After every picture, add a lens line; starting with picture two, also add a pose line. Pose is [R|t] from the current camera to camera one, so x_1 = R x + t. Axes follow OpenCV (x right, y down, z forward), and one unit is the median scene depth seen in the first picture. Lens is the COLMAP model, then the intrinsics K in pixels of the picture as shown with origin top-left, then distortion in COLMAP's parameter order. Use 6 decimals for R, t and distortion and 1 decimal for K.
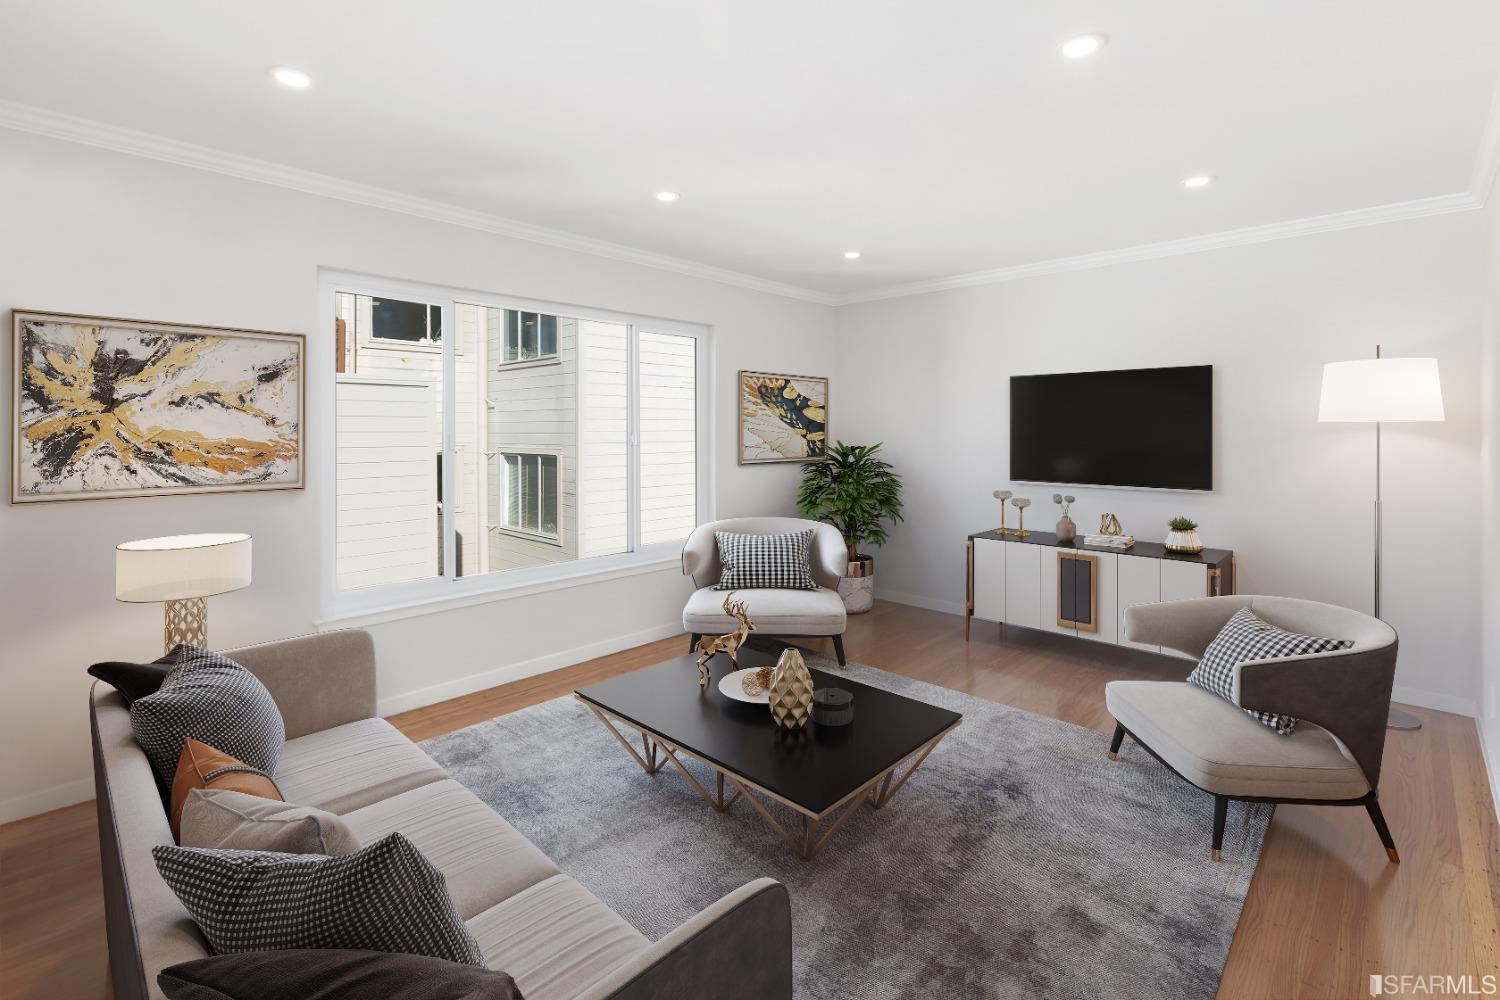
lens RADIAL K [[684.4, 0, 745.5], [0, 684.4, 438.2], [0, 0, 1]] dist [-0.000678, -0.000122]
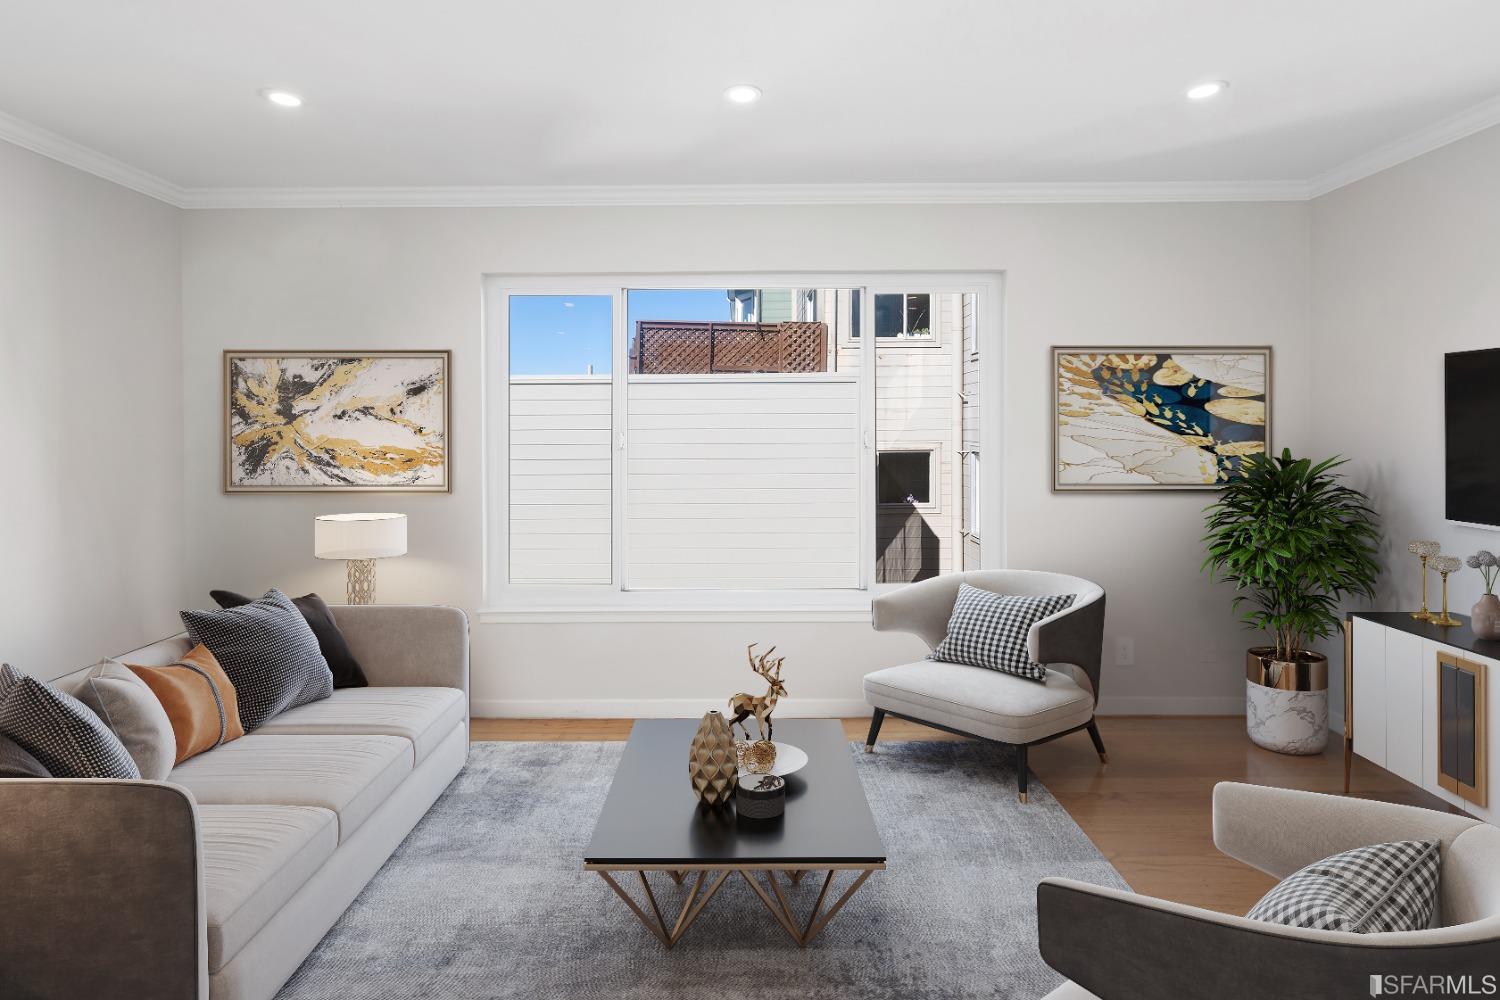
lens RADIAL K [[684.4, 0, 745.5], [0, 684.4, 438.2], [0, 0, 1]] dist [-0.000678, -0.000122]
pose [[0.686220, -0.000014, -0.727394, 0.543197], [-0.008049, 0.999939, -0.007613, -0.009102], [0.727349, 0.011079, 0.686178, 0.700594]]
